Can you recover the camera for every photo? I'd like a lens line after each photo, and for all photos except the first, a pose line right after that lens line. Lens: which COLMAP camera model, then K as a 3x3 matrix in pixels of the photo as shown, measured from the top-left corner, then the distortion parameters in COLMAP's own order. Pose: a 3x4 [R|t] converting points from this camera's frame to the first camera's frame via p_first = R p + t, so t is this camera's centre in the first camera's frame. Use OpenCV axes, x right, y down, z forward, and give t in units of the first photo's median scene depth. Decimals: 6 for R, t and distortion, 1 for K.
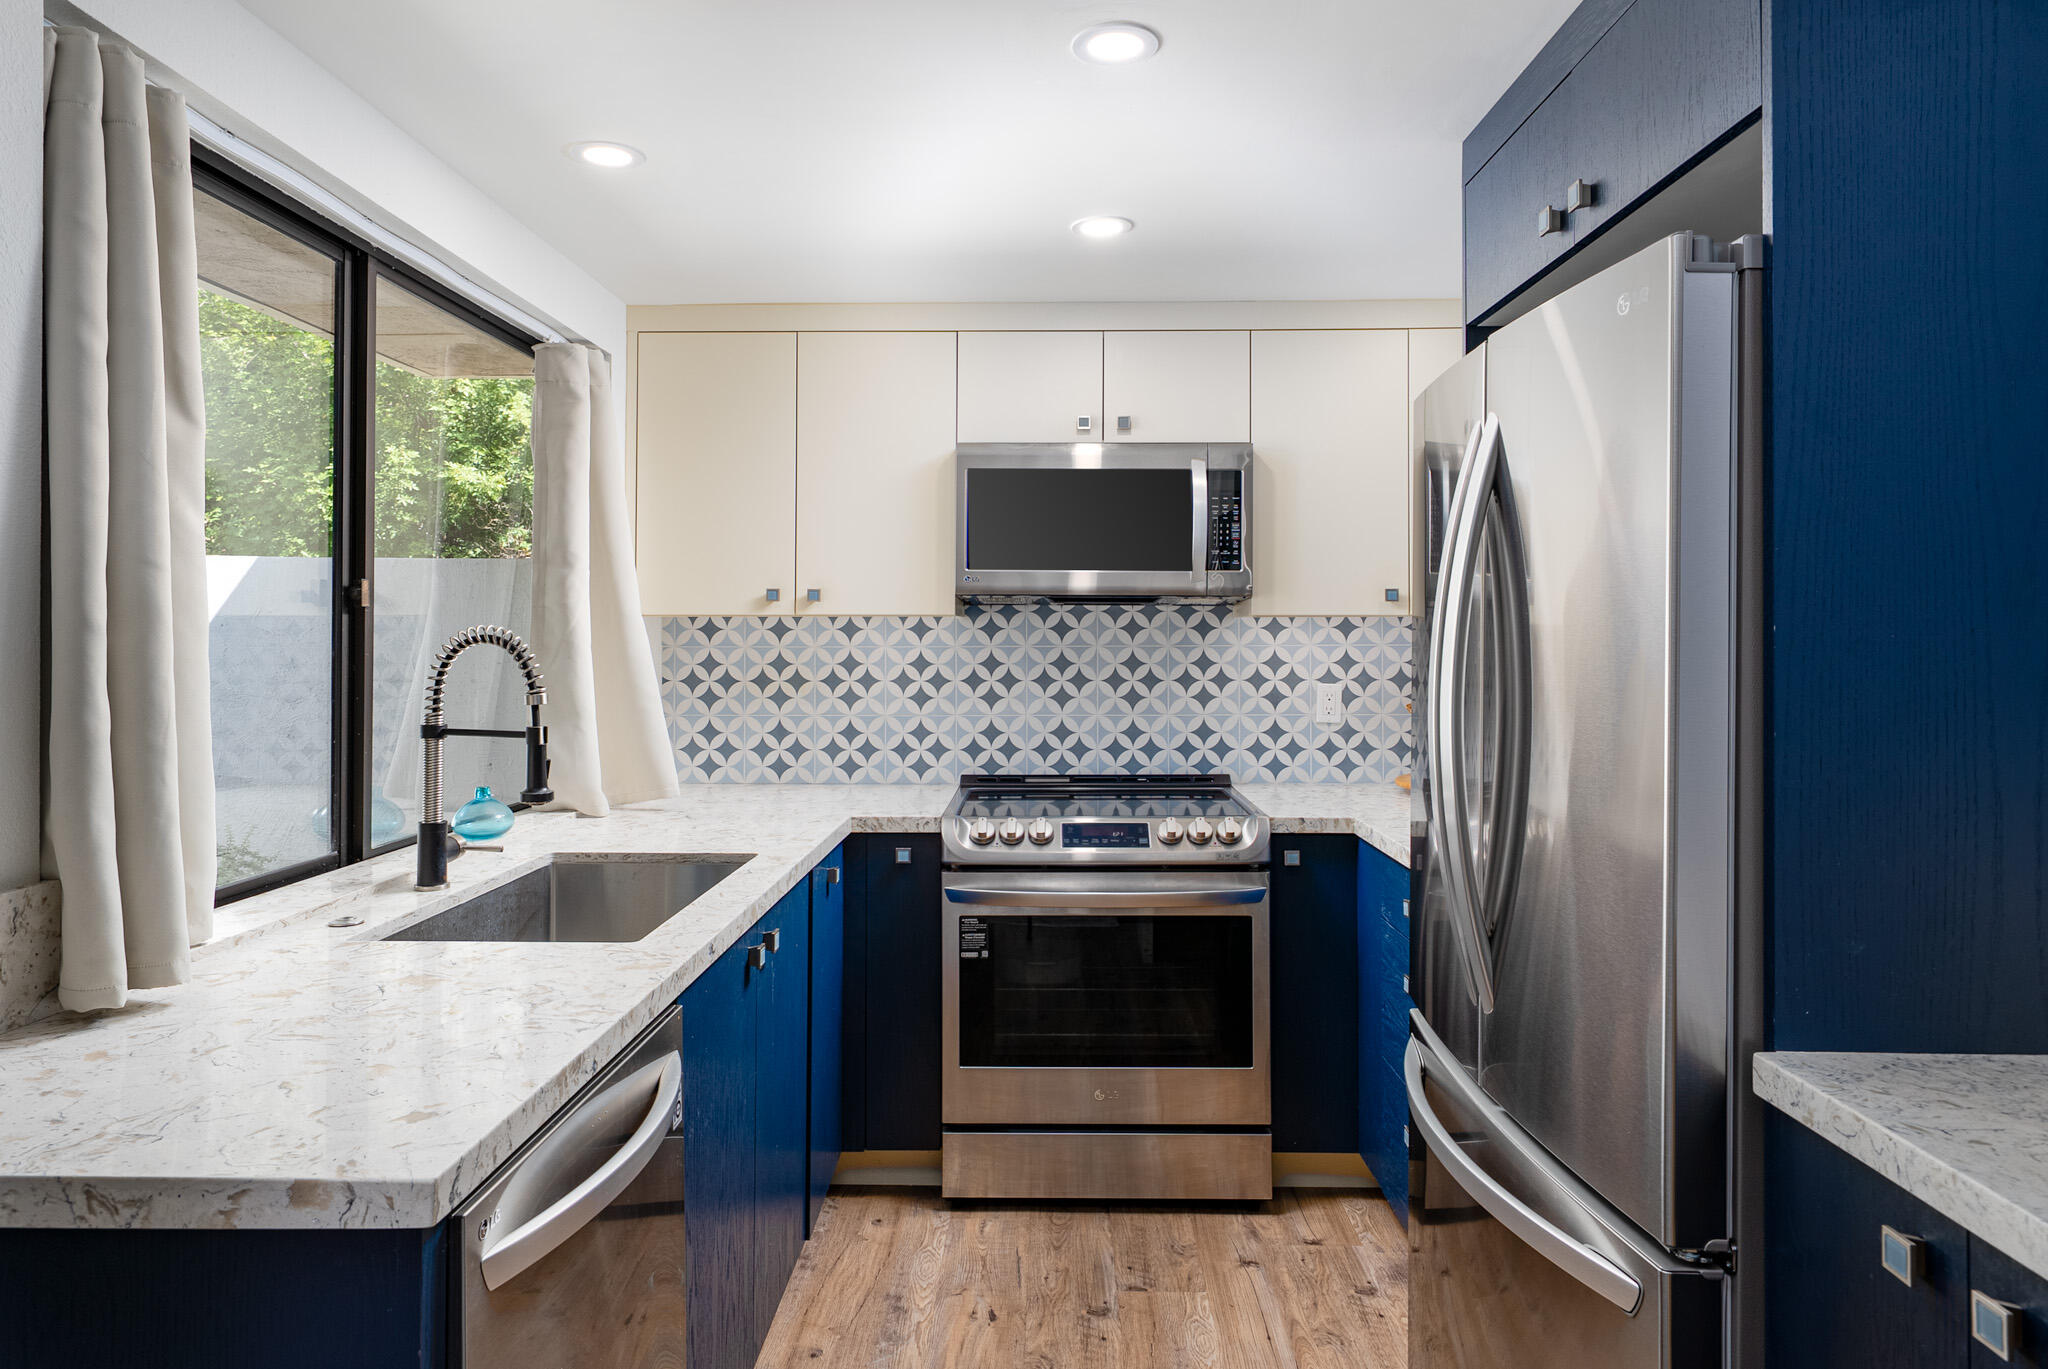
lens RADIAL K [[1240.1, 0, 928.7], [0, 1240.1, 632.3], [0, 0, 1]] dist [-0.015008, 0.000667]
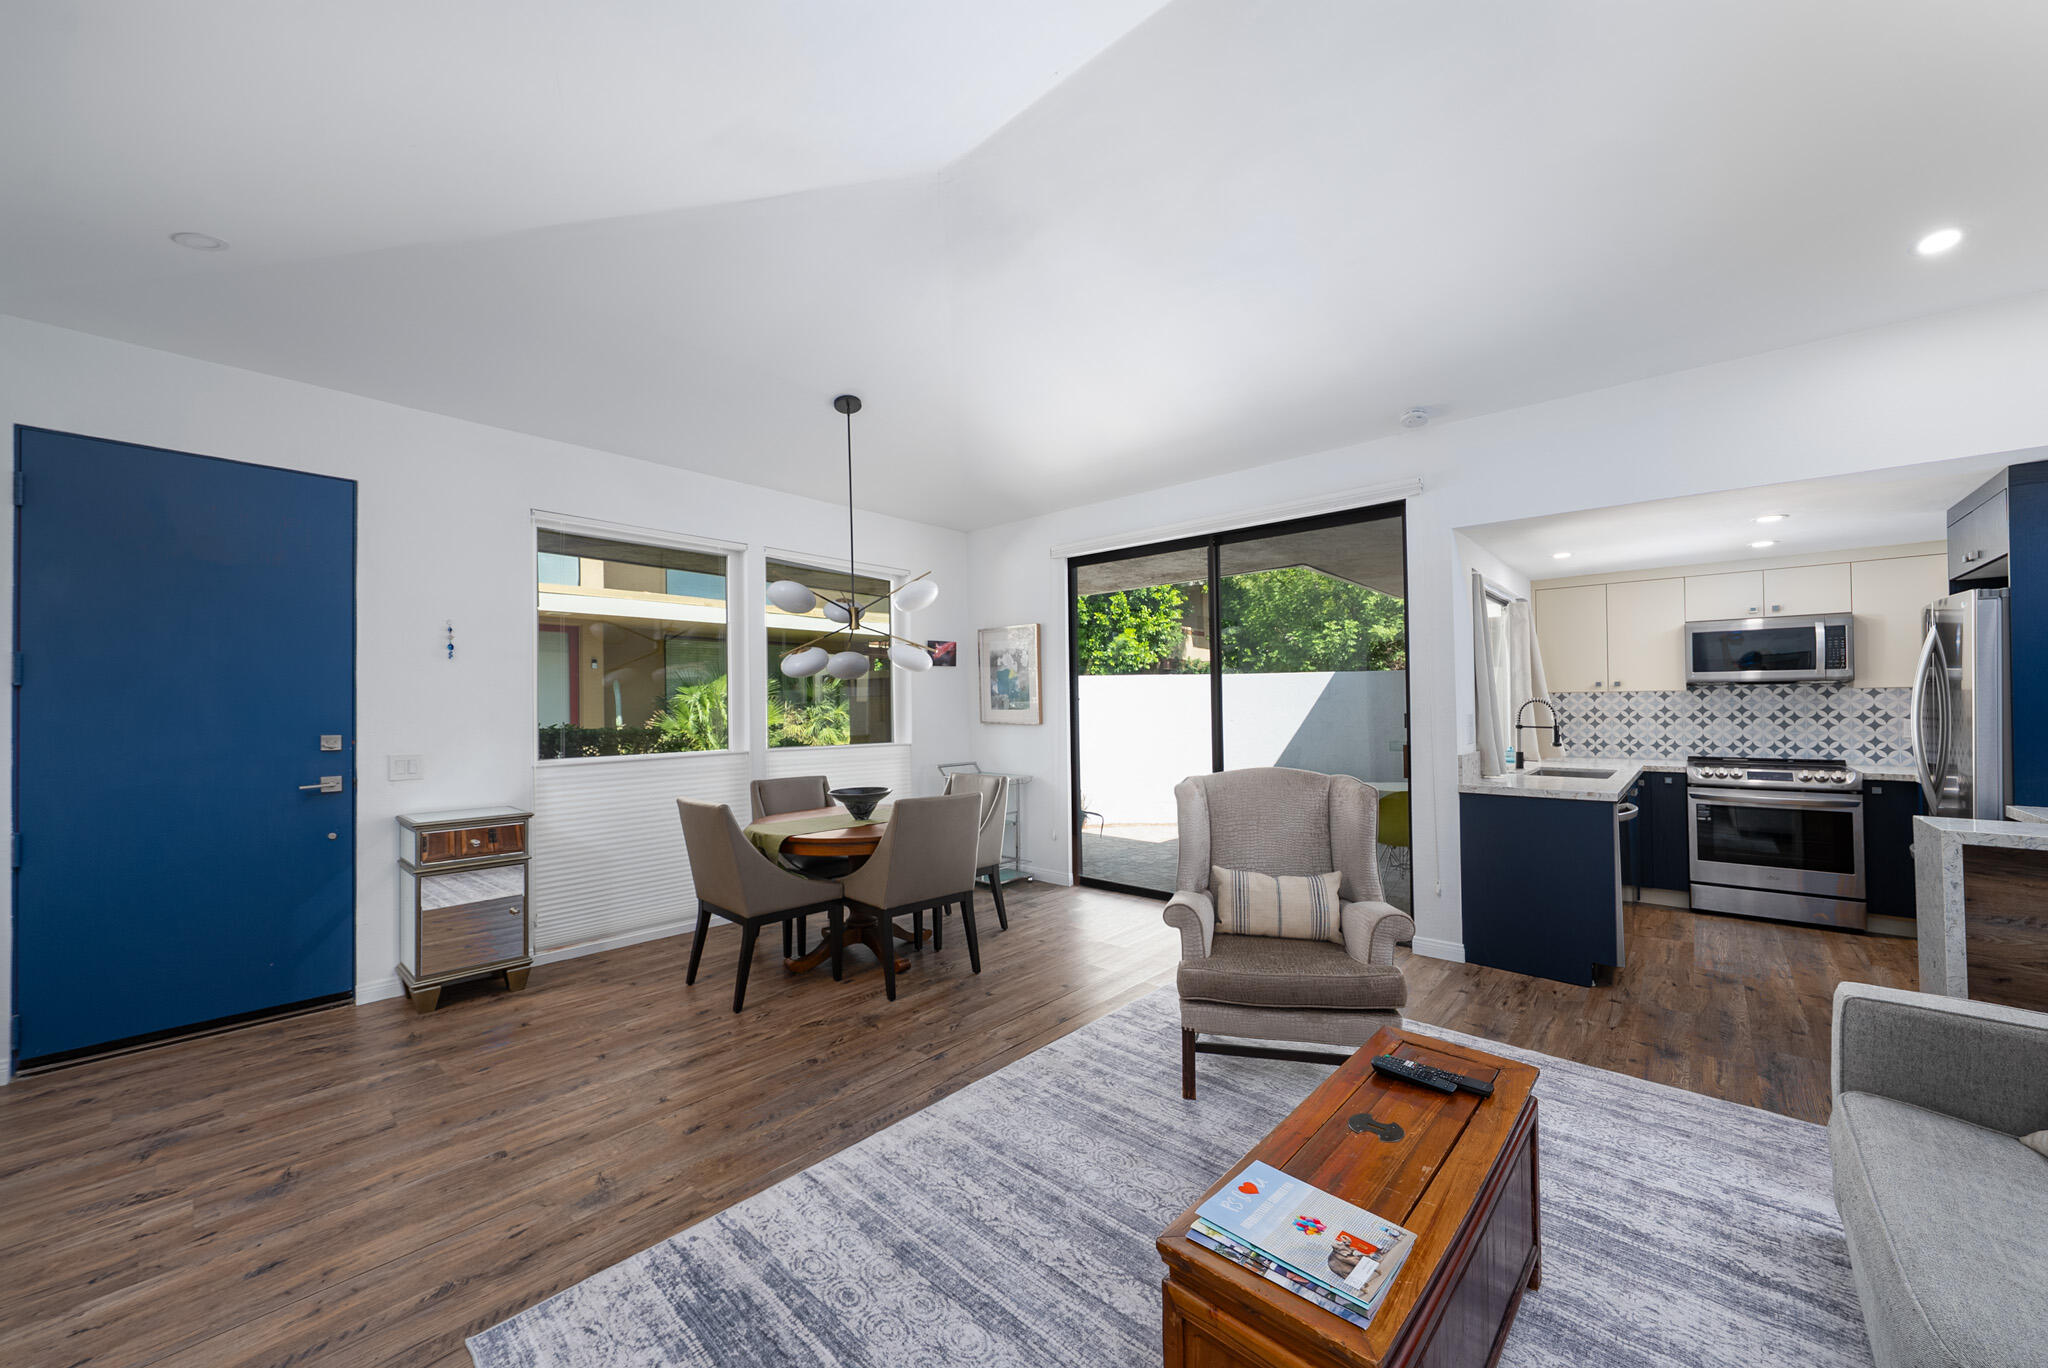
lens RADIAL K [[767.3, 0, 1034.9], [0, 767.3, 687.8], [0, 0, 1]] dist [-0.002968, -0.000238]
pose [[0.814416, -0.019760, -0.579945, -0.141574], [0.011594, 0.999775, -0.017783, -0.006565], [0.580166, 0.007759, 0.814461, -0.953469]]
